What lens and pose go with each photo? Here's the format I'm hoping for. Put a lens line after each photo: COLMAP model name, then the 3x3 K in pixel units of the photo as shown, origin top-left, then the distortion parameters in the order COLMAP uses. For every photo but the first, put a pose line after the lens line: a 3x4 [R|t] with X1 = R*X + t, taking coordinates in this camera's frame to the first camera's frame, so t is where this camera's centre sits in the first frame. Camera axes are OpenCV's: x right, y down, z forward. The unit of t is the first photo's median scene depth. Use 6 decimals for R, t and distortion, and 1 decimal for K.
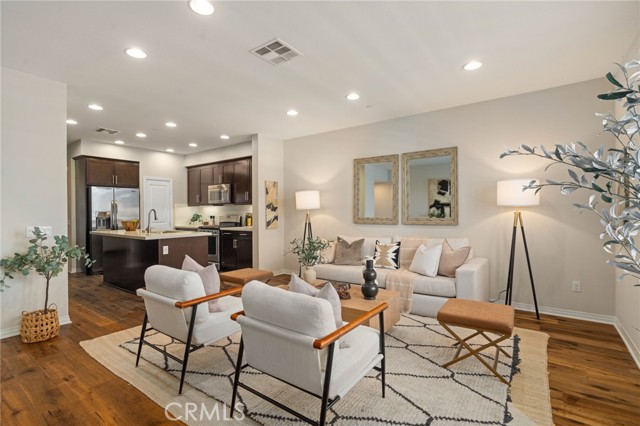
lens RADIAL K [[298.4, 0, 322.4], [0, 298.4, 214.7], [0, 0, 1]] dist [-0.004034, 0.000437]
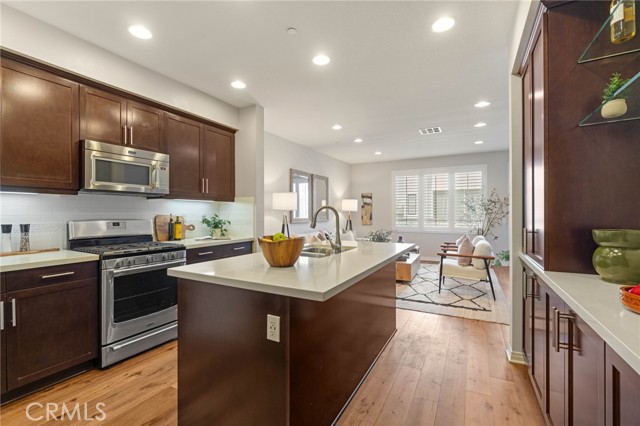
lens RADIAL K [[295.2, 0, 321.8], [0, 295.2, 213.3], [0, 0, 1]] dist [-0.005119, 0.000606]
pose [[-0.138044, -0.002670, 0.990423, -1.153399], [-0.006808, 0.999975, 0.001747, -0.013497], [-0.990403, -0.006502, -0.138059, 1.124475]]
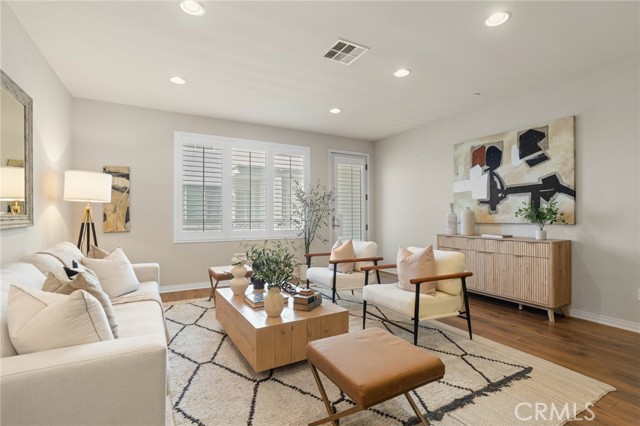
lens RADIAL K [[298.4, 0, 319.1], [0, 298.4, 211.2], [0, 0, 1]] dist [-0.004034, 0.000437]
pose [[-0.905035, 0.003540, 0.425322, -0.307018], [-0.004723, 0.999820, -0.018370, 0.009864], [-0.425311, -0.018634, -0.904855, 1.140044]]
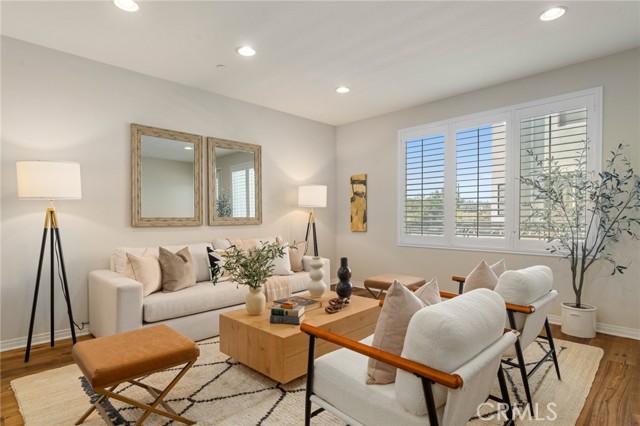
lens RADIAL K [[343.8, 0, 320.3], [0, 343.8, 219.5], [0, 0, 1]] dist [-0.002255, 0.000161]
pose [[0.168927, -0.010607, 0.985571, -0.581296], [-0.005261, 0.999918, 0.011663, 0.003882], [-0.985614, -0.007155, 0.168858, 0.530690]]
